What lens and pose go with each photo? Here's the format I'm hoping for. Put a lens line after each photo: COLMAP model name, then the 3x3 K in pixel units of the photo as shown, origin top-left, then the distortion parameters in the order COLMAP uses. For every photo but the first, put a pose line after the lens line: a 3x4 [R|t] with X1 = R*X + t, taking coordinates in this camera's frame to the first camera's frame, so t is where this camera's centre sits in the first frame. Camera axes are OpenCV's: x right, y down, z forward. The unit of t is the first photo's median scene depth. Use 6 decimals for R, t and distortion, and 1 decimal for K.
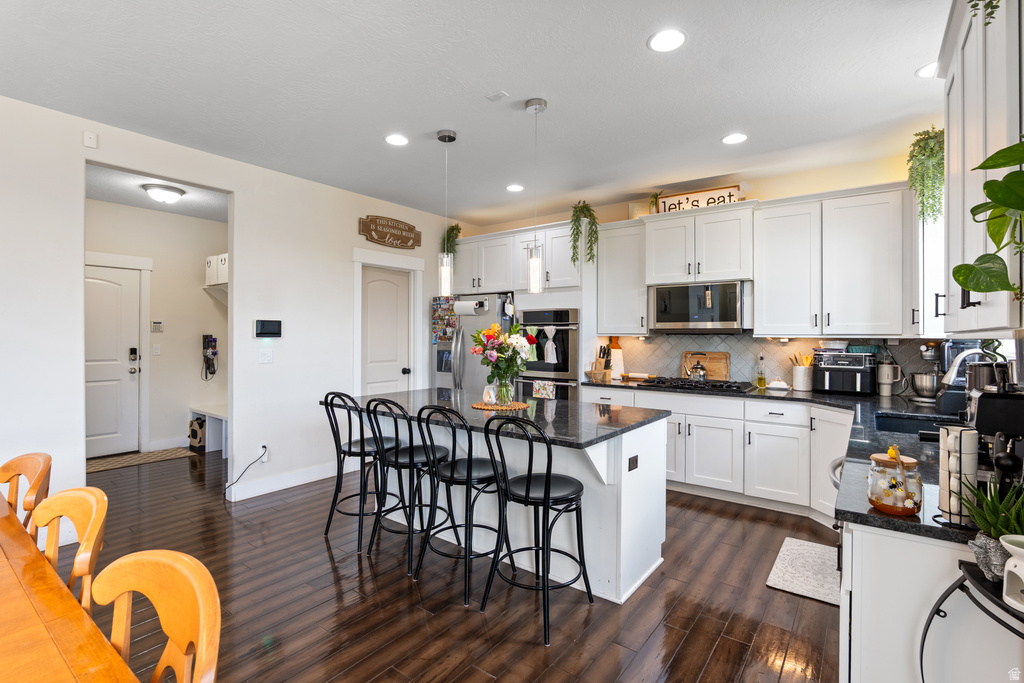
lens RADIAL K [[481.7, 0, 516.6], [0, 481.7, 335.6], [0, 0, 1]] dist [-0.008807, 0.001018]
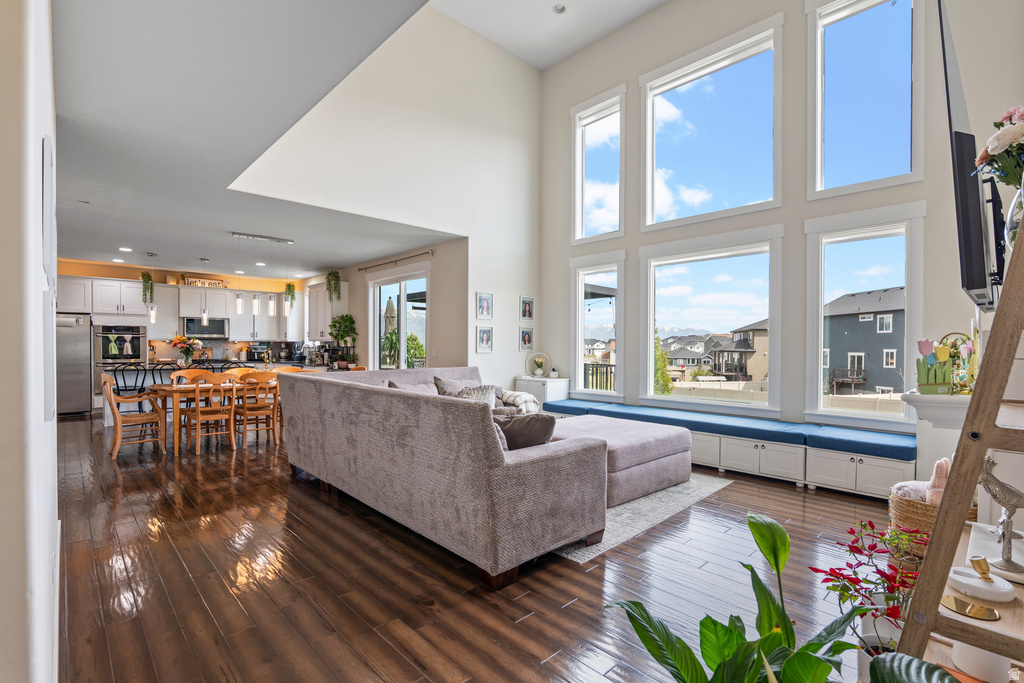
lens RADIAL K [[481.7, 0, 507.2], [0, 481.7, 353.9], [0, 0, 1]] dist [-0.008807, 0.001018]
pose [[0.179687, -0.023381, 0.983446, -1.563224], [-0.004933, 0.999684, 0.024669, 0.002070], [-0.983711, -0.009284, 0.179515, -0.820054]]
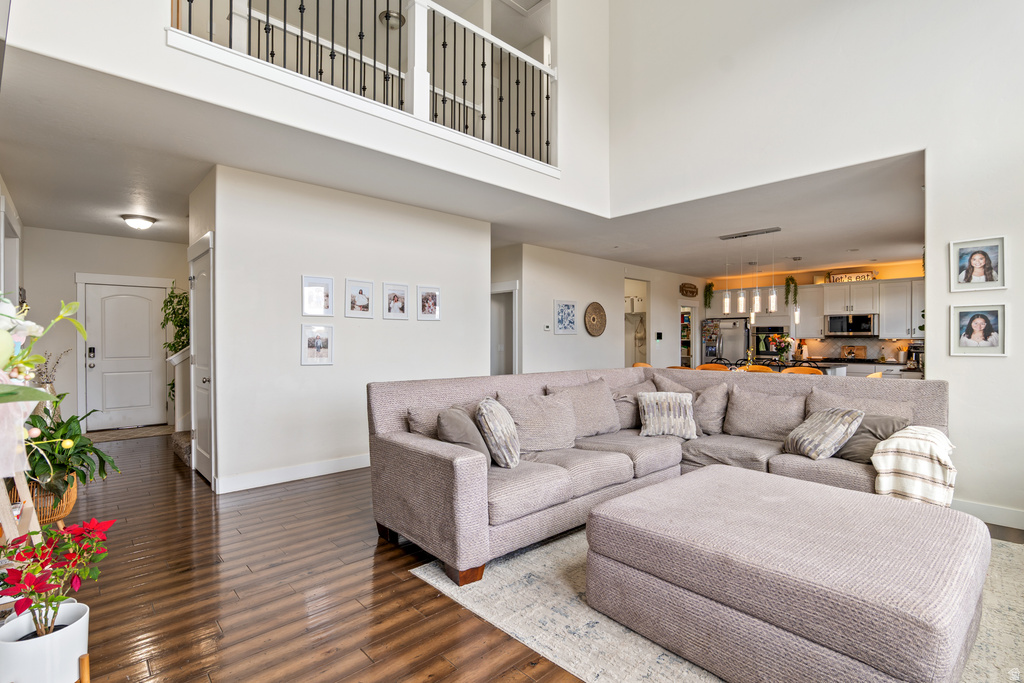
lens RADIAL K [[481.7, 0, 516.6], [0, 481.7, 345.1], [0, 0, 1]] dist [-0.008807, 0.001018]
pose [[0.983984, -0.000311, -0.178259, -0.698848], [0.001795, 0.999965, 0.008163, 0.010206], [0.178250, -0.008352, 0.983950, -1.359748]]
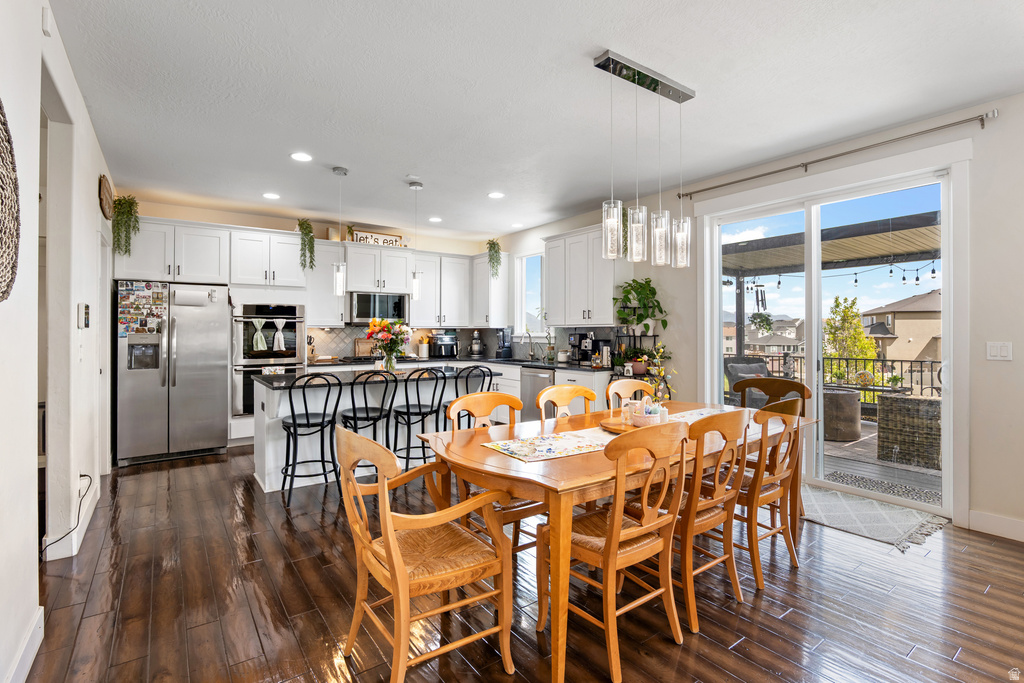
lens RADIAL K [[481.7, 0, 511.0], [0, 481.7, 332.9], [0, 0, 1]] dist [-0.008807, 0.001018]
pose [[0.295720, -0.008370, 0.955238, -0.910529], [0.003102, 0.999965, 0.007802, 0.007576], [-0.955270, 0.000656, 0.295736, 0.130341]]
